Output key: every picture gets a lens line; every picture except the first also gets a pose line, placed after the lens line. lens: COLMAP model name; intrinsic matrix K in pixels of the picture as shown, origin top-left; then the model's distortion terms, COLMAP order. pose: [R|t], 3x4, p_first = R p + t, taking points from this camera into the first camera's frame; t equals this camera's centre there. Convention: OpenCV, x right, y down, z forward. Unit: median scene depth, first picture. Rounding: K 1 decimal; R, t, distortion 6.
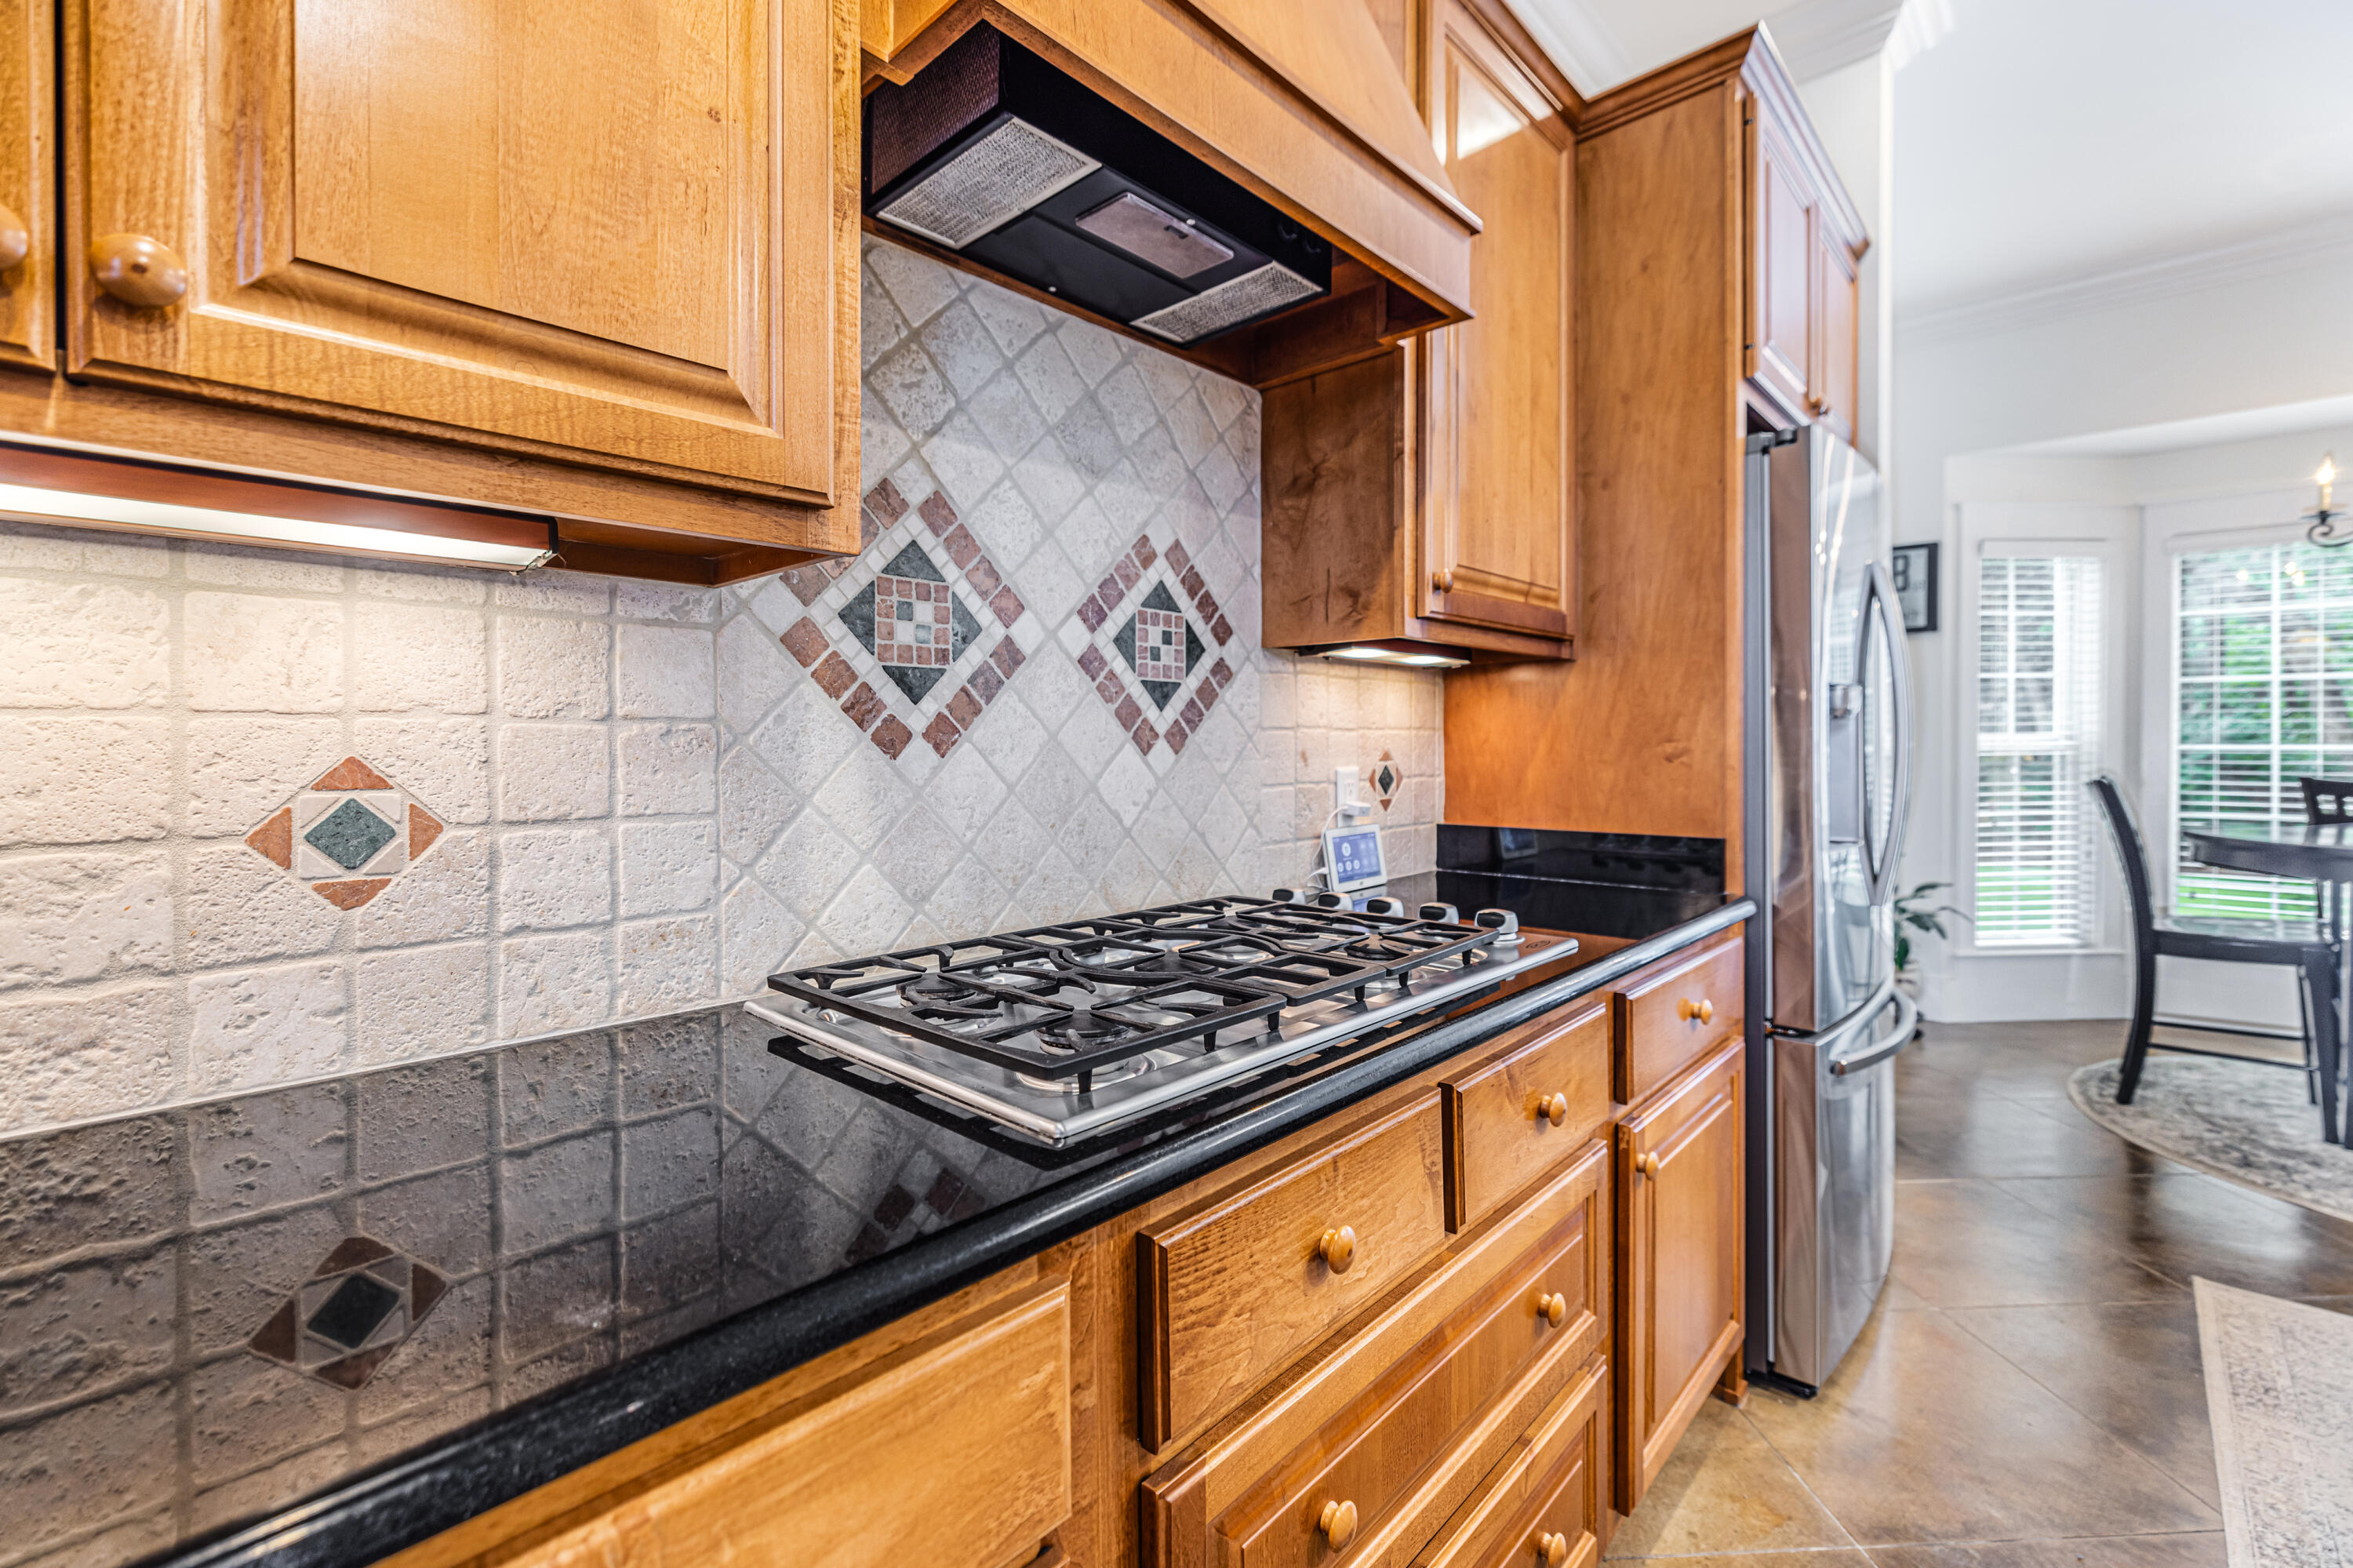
lens RADIAL K [[1013.2, 0, 1109.5], [0, 1013.2, 756.5], [0, 0, 1]] dist [-0.011017, -0.000253]
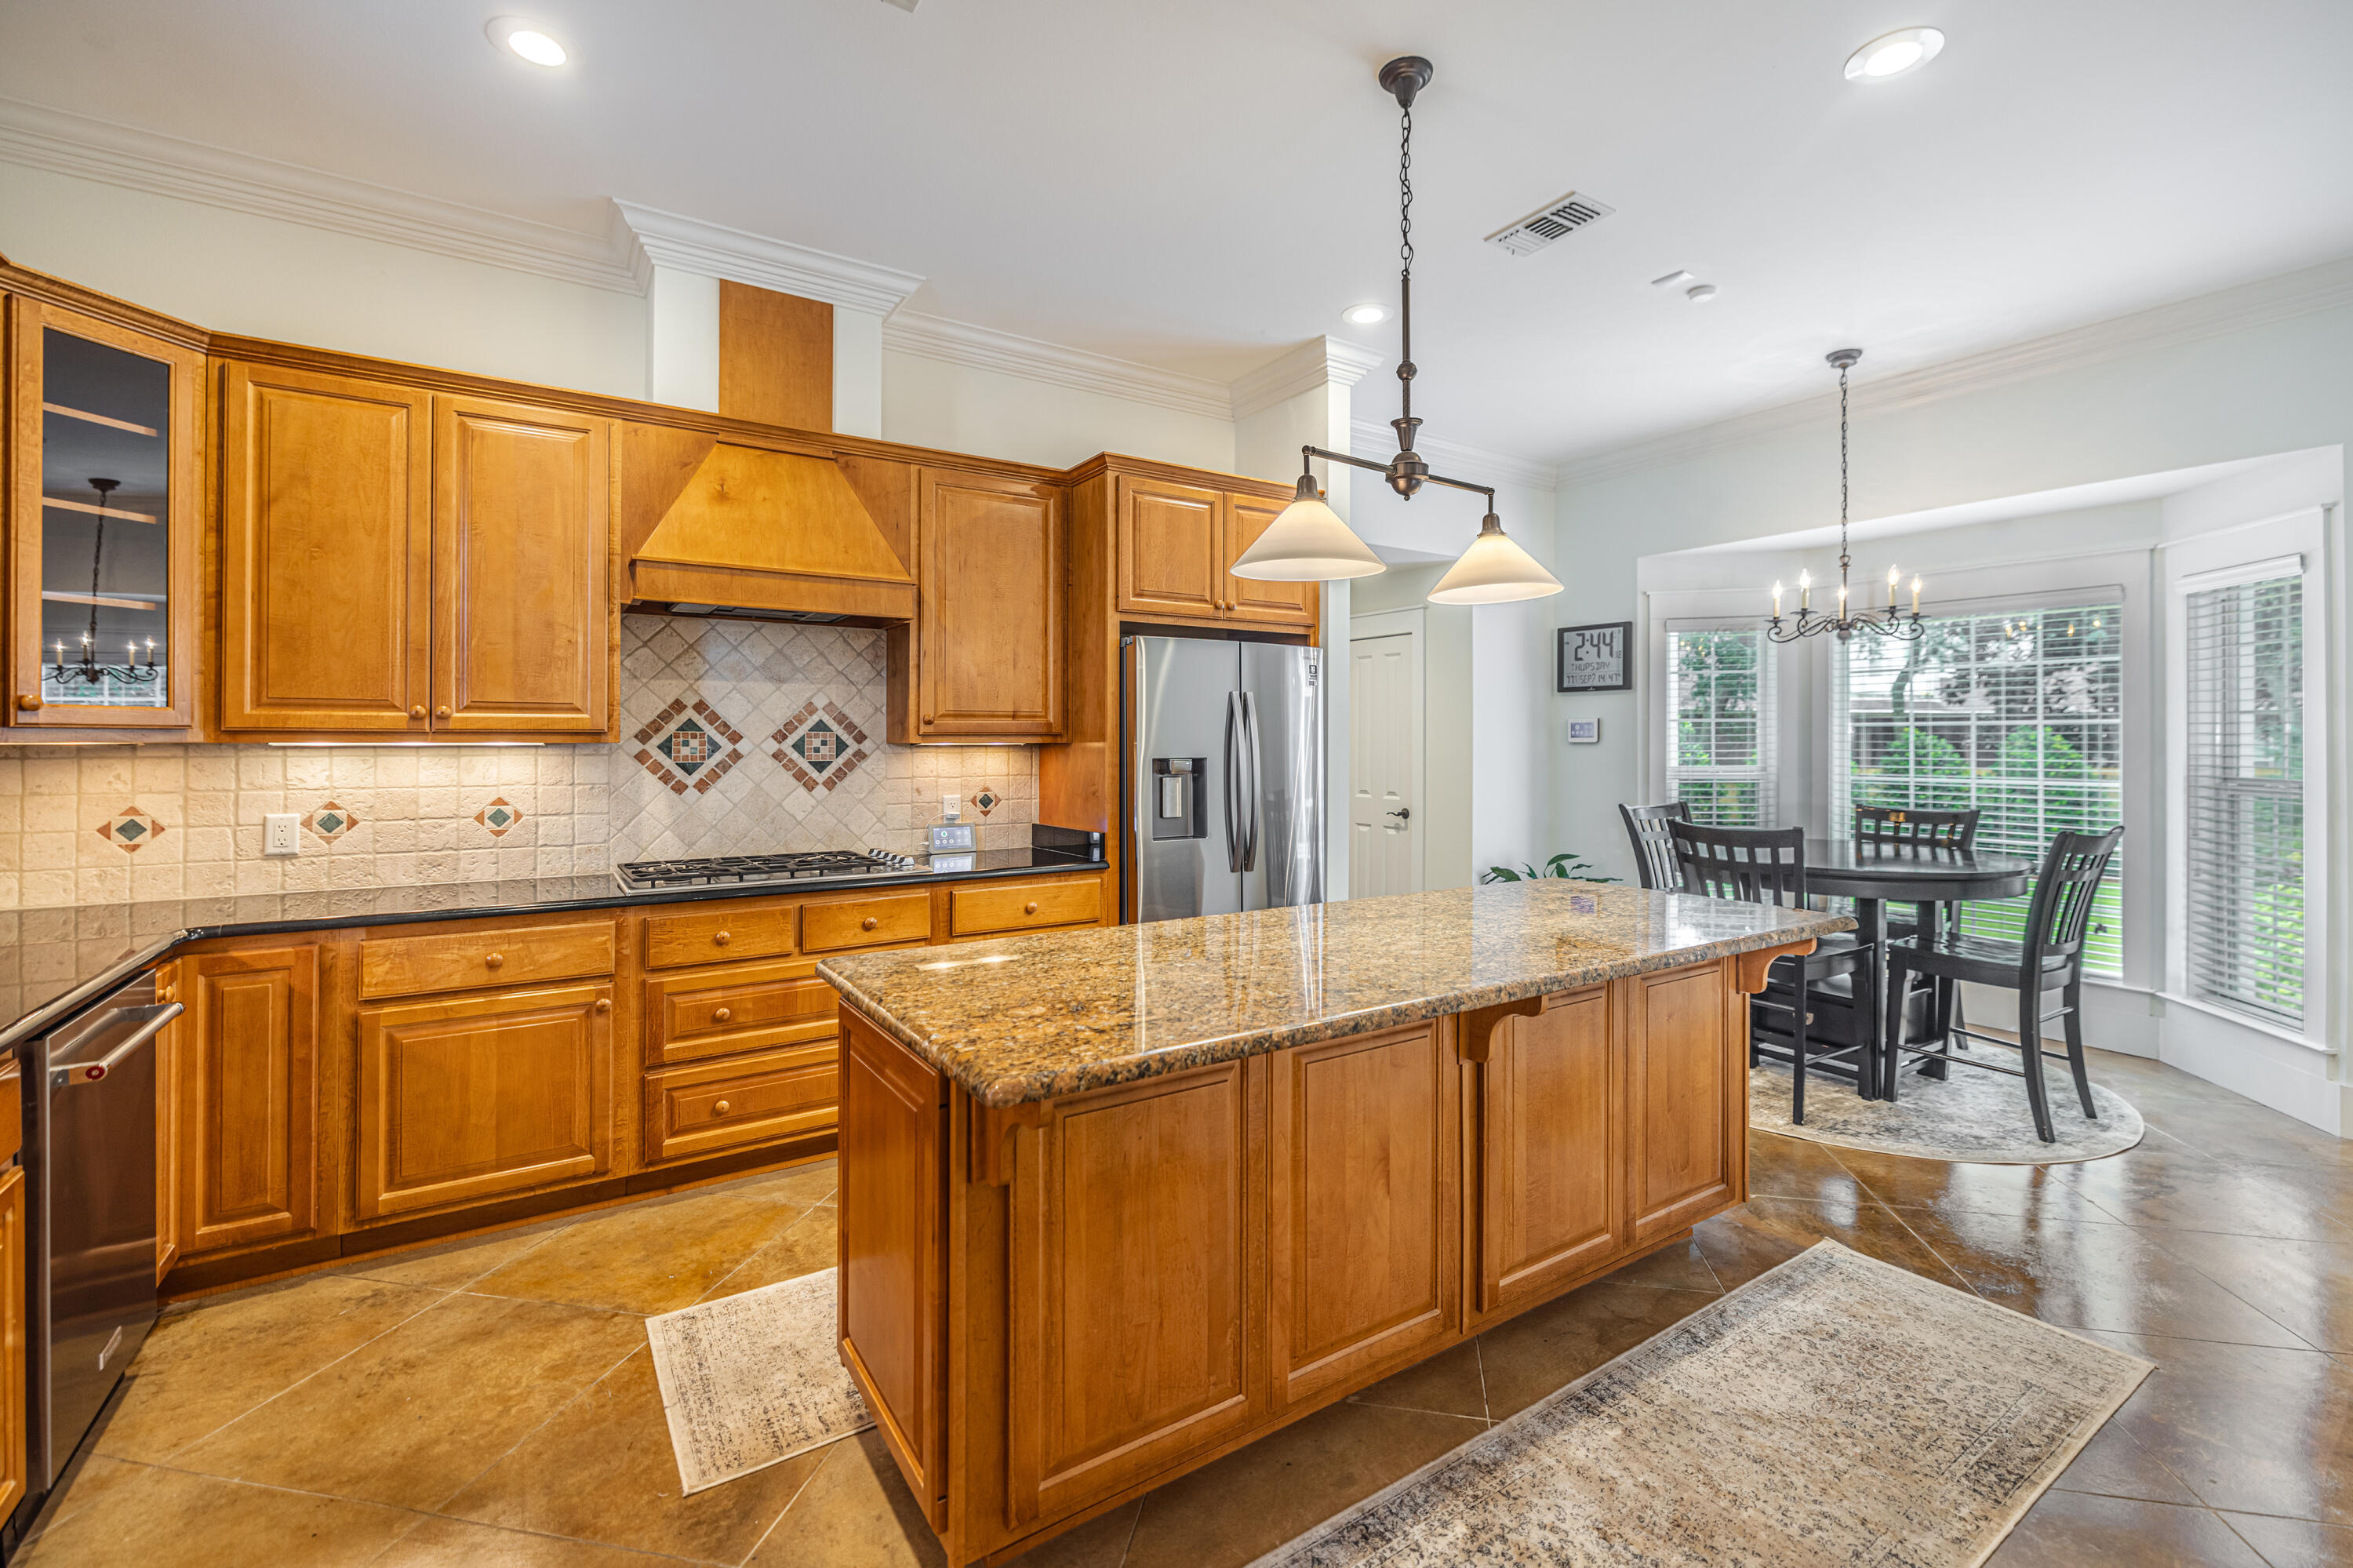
lens RADIAL K [[1013.2, 0, 1148.8], [0, 1013.2, 736.6], [0, 0, 1]] dist [-0.011017, -0.000253]
pose [[0.974793, 0.003971, -0.223077, 1.499445], [-0.007266, 0.999876, -0.013955, -0.115625], [0.222994, 0.015225, 0.974701, -1.308972]]
